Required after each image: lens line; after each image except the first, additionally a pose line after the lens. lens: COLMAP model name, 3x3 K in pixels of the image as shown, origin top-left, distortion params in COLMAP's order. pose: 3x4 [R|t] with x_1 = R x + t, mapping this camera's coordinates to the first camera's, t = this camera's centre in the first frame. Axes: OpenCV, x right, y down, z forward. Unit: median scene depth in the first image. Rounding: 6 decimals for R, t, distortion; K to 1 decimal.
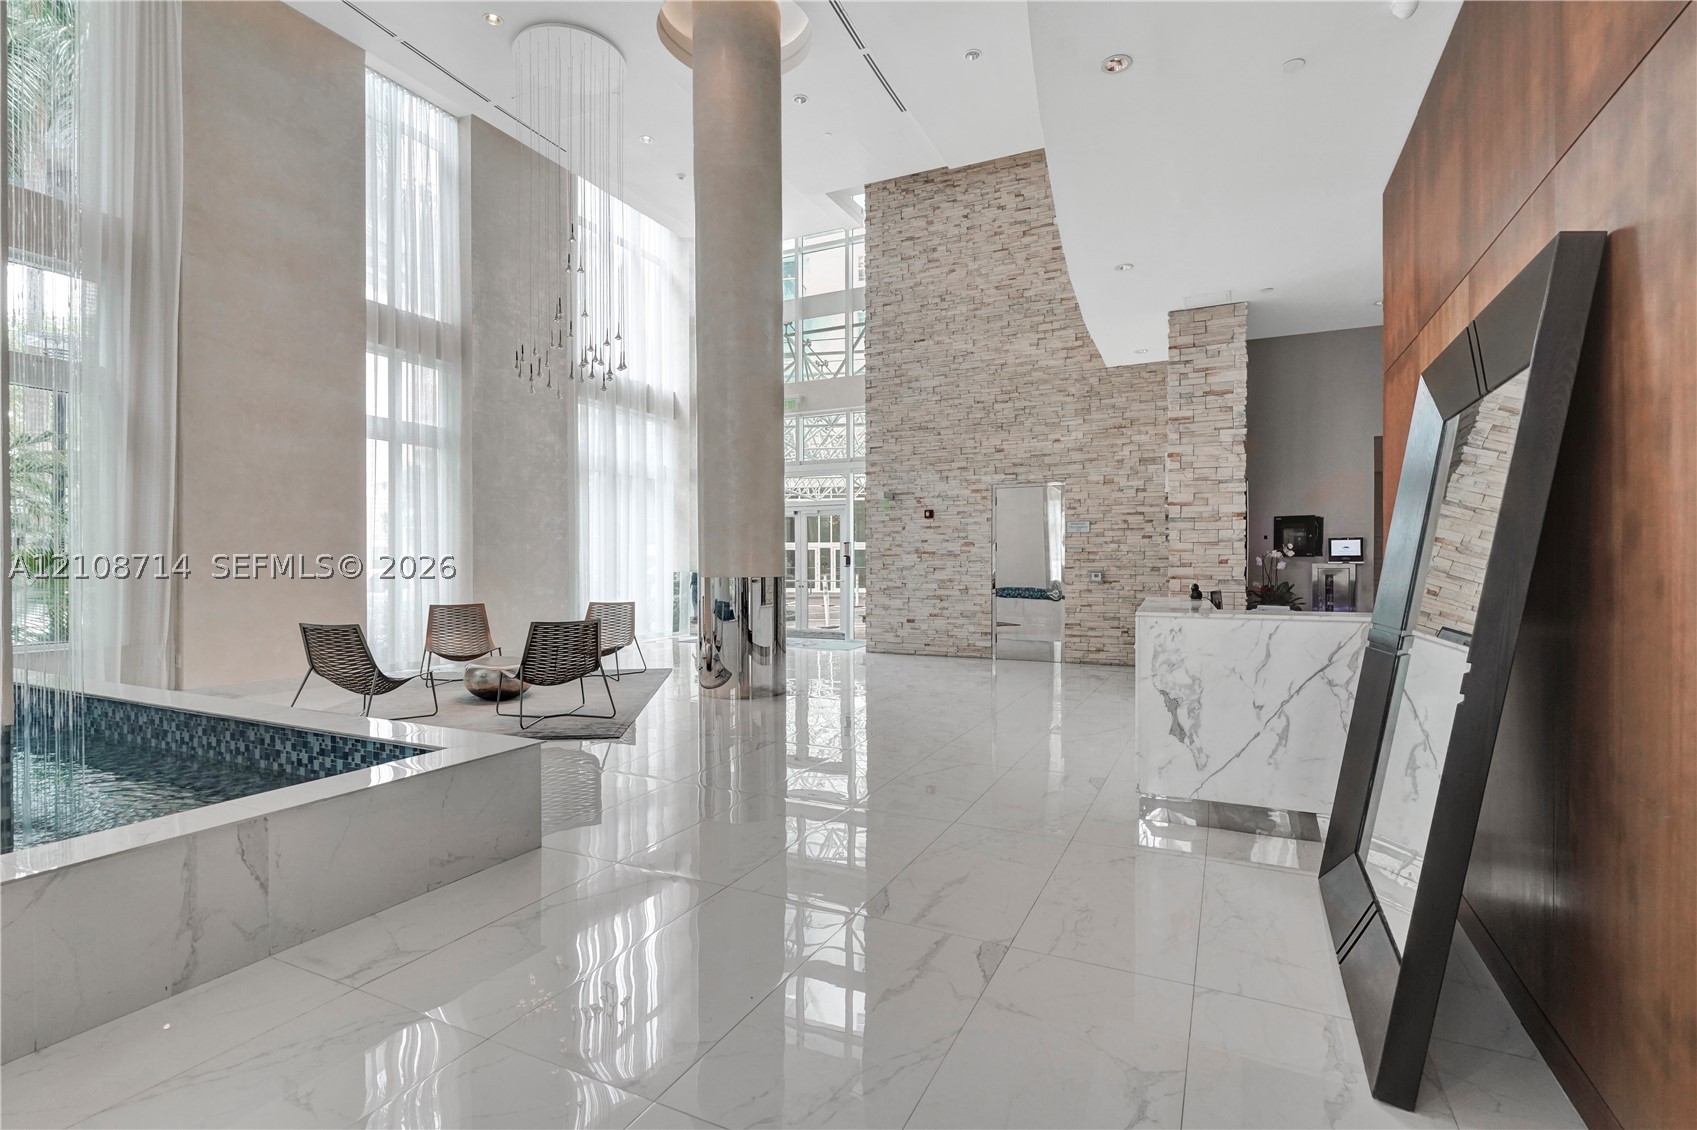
lens RADIAL K [[787.6, 0, 847.3], [0, 787.6, 591.9], [0, 0, 1]] dist [0.001968, 0.000917]
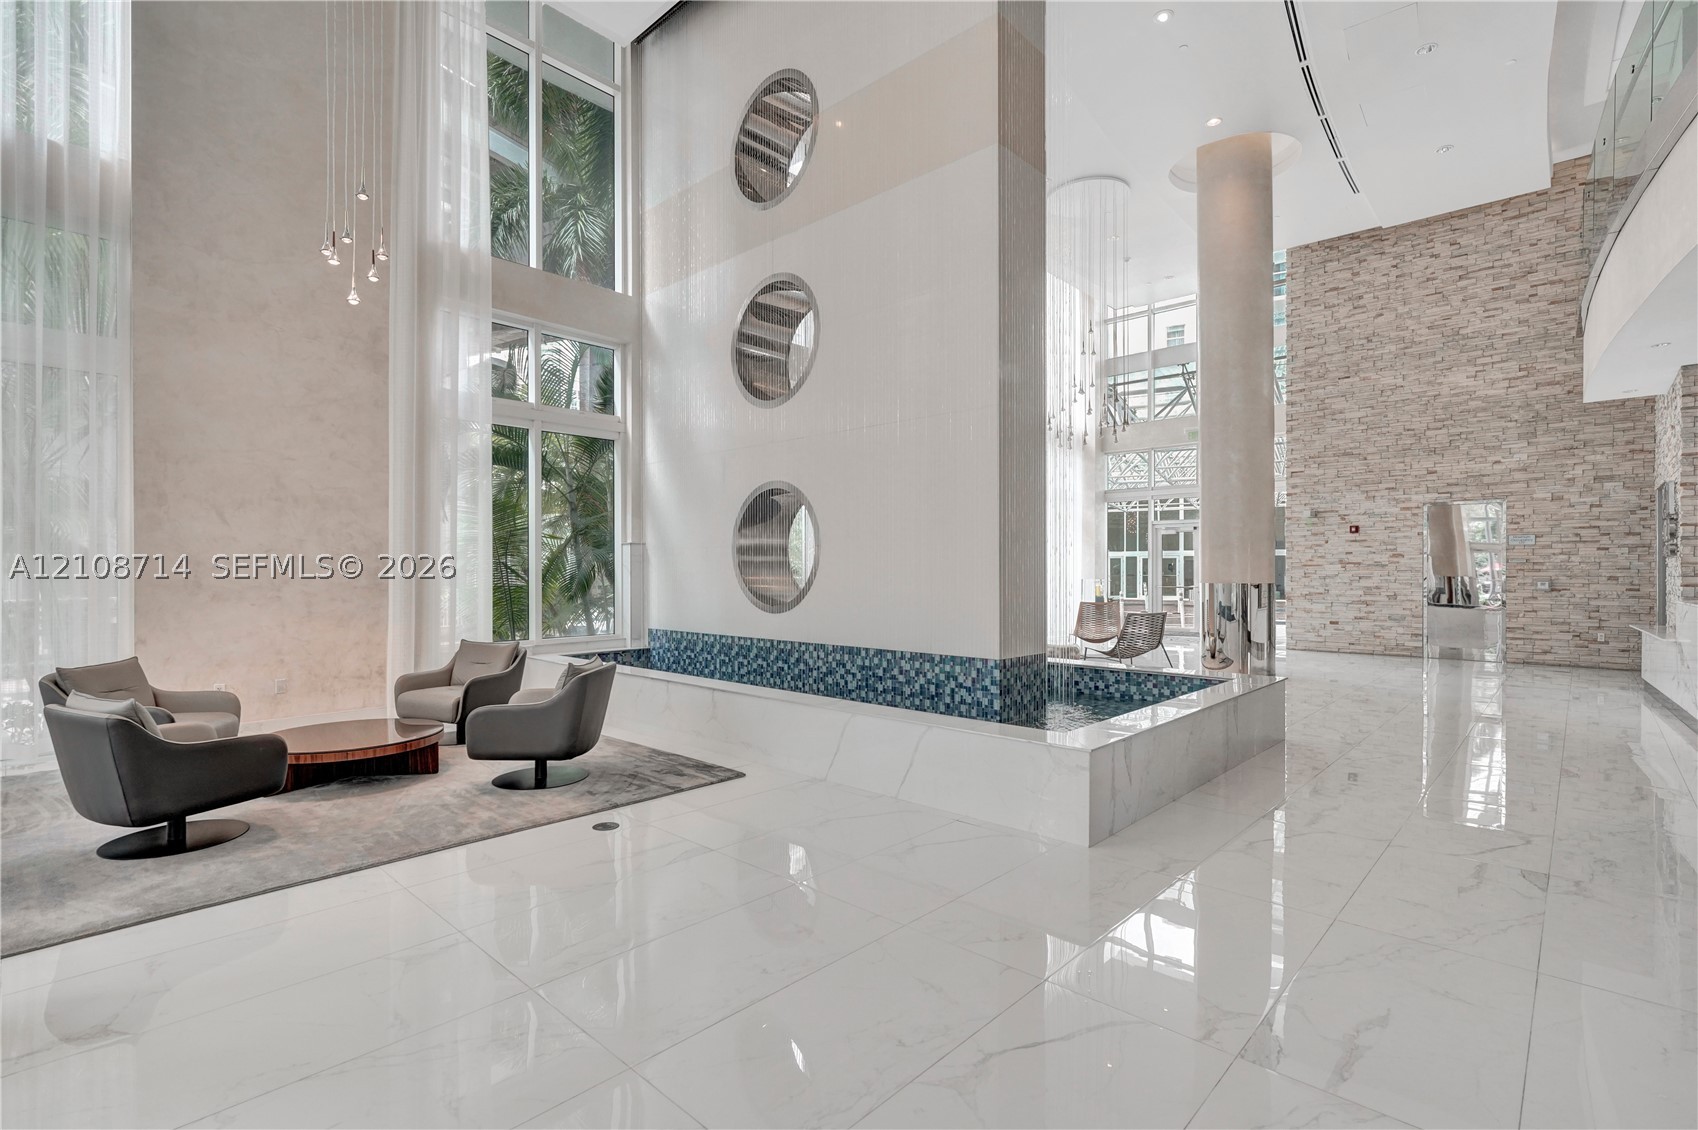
lens RADIAL K [[788.0, 0, 847.8], [0, 788.0, 591.9], [0, 0, 1]] dist [0.001968, 0.000917]
pose [[0.957290, 0.009256, -0.288982, -0.275794], [-0.011930, 0.999901, -0.007492, 0.009396], [0.288884, 0.010620, 0.957305, -0.314237]]
